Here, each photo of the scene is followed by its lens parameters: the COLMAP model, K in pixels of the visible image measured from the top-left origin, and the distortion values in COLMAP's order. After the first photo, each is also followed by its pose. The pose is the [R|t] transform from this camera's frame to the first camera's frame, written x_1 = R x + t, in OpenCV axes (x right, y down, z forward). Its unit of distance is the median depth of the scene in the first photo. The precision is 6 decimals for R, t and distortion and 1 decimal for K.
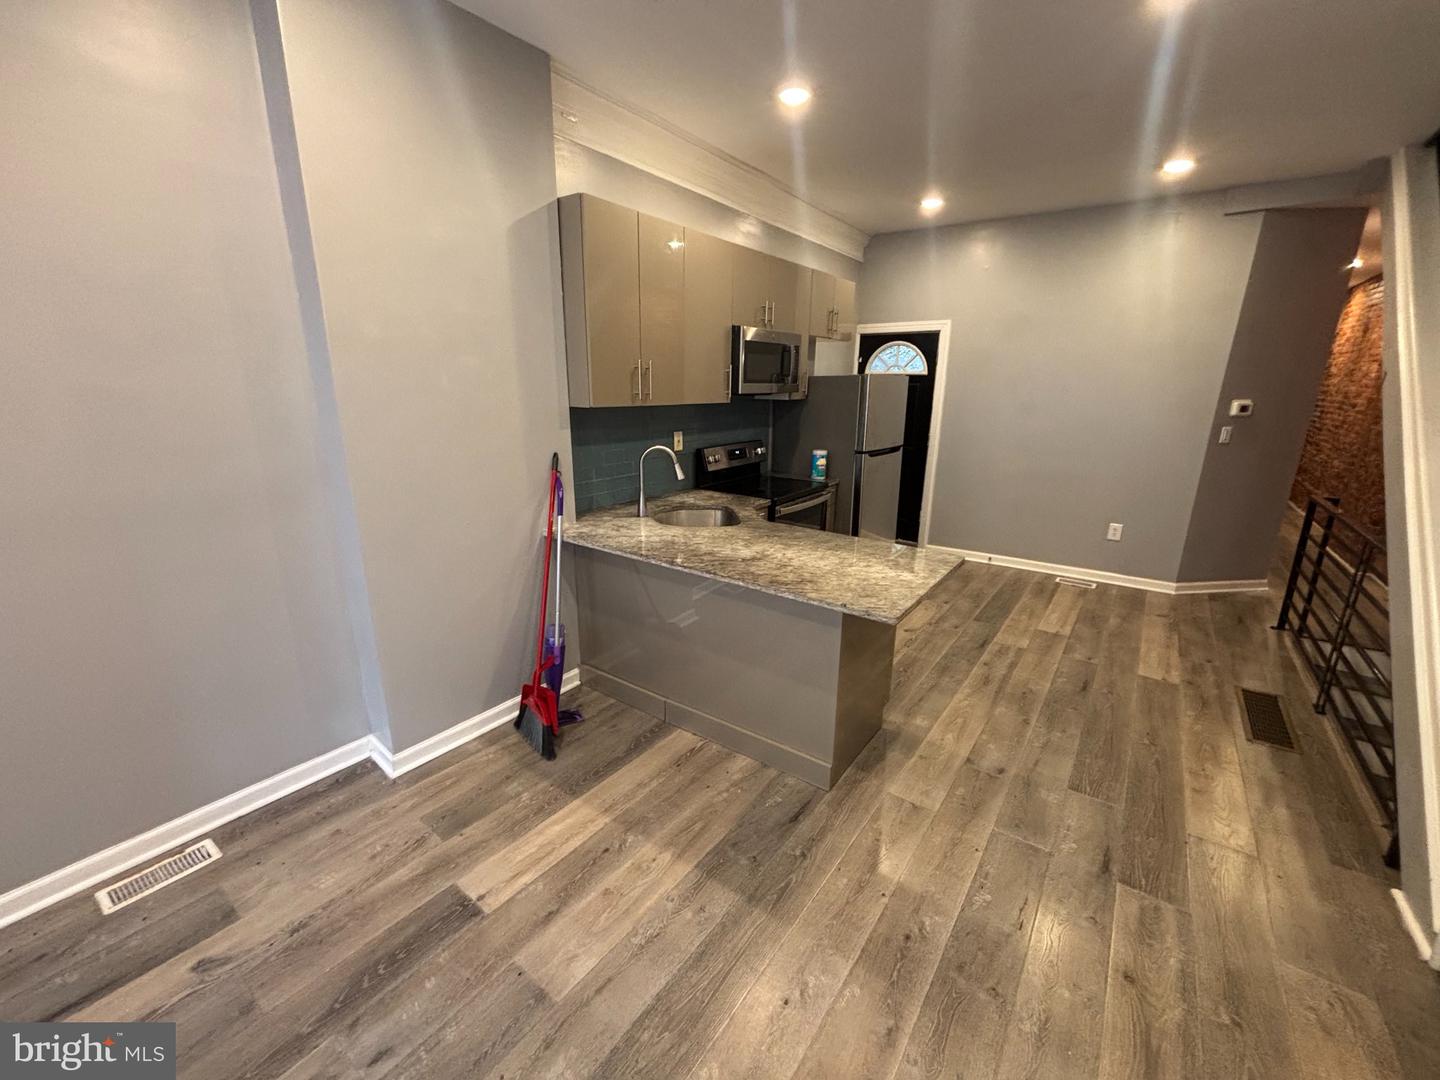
lens RADIAL K [[585.8, 0, 720.0], [0, 585.8, 540.0], [0, 0, 1]] dist [-0.001955, 0.000051]
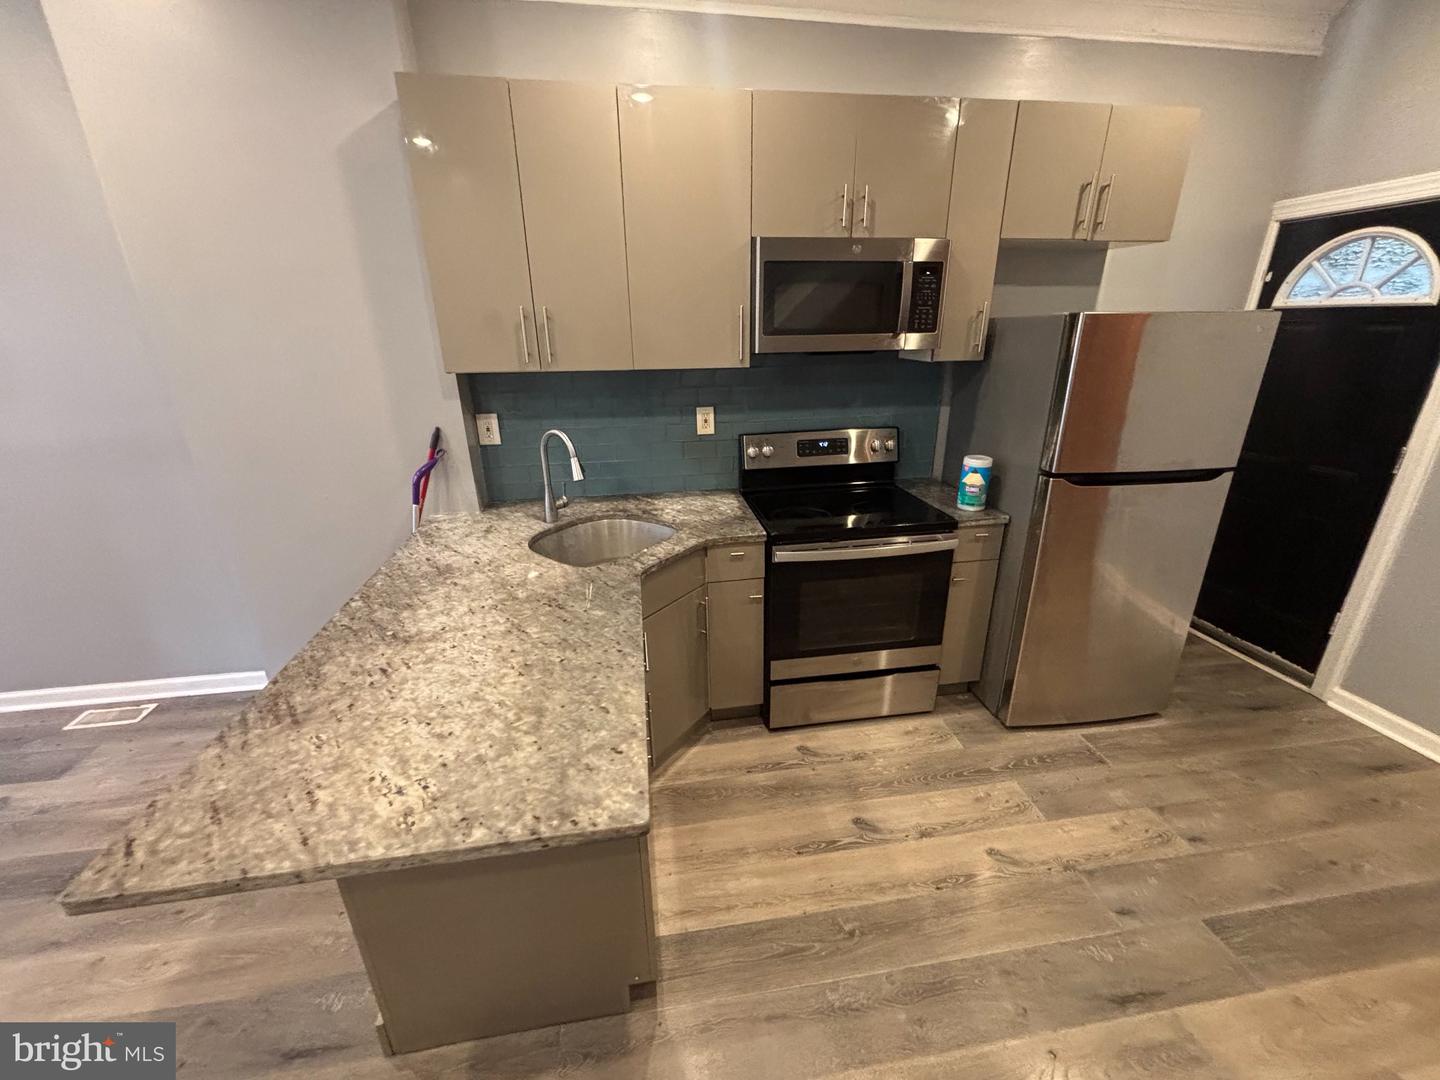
lens RADIAL K [[585.8, 0, 720.0], [0, 585.8, 540.0], [0, 0, 1]] dist [-0.001955, 0.000051]
pose [[0.706053, 0.230248, -0.669683, 0.623270], [-0.168159, 0.973131, 0.157286, -0.202497], [0.687903, 0.001561, 0.725801, 0.716371]]
